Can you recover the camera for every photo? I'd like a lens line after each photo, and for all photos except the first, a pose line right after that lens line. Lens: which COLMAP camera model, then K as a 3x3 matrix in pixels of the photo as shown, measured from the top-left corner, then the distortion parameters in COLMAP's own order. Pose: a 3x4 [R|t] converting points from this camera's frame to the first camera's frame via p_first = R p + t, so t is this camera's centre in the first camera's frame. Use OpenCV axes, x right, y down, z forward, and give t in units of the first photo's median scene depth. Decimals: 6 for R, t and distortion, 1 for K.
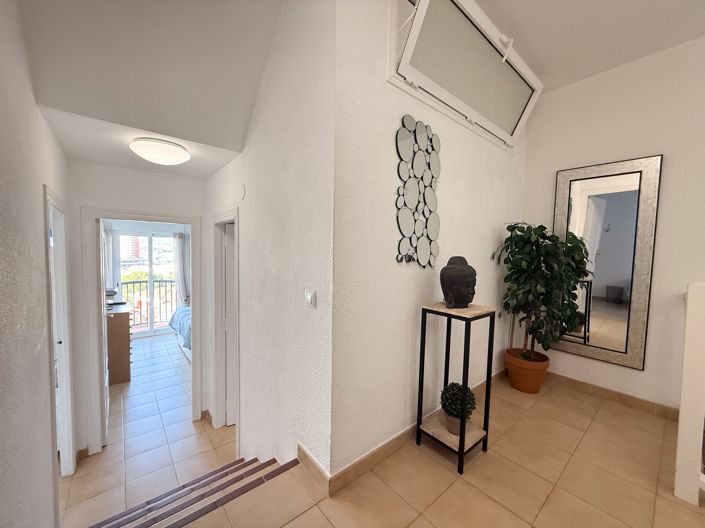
lens RADIAL K [[278.7, 0, 355.6], [0, 278.7, 265.8], [0, 0, 1]] dist [0.000213, 0.000064]
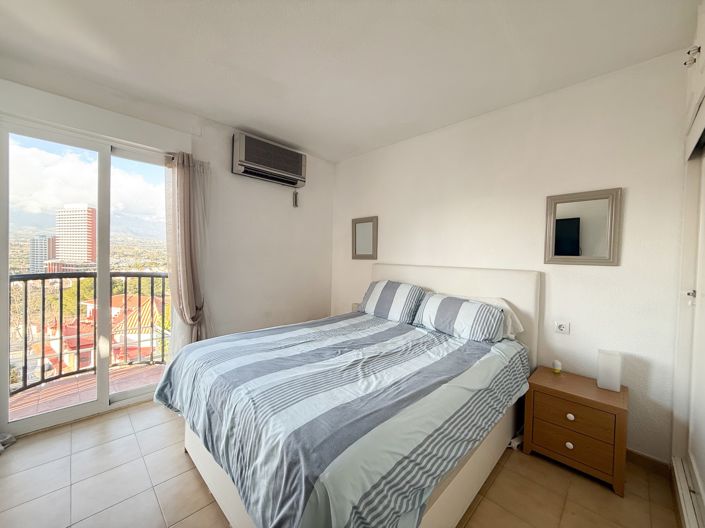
lens RADIAL K [[278.7, 0, 348.1], [0, 278.7, 266.2], [0, 0, 1]] dist [0.000213, 0.000064]
pose [[0.997250, 0.029269, 0.068091, -0.420453], [-0.029326, 0.999570, -0.000162, 0.034891], [-0.068066, -0.001835, 0.997679, 0.588492]]
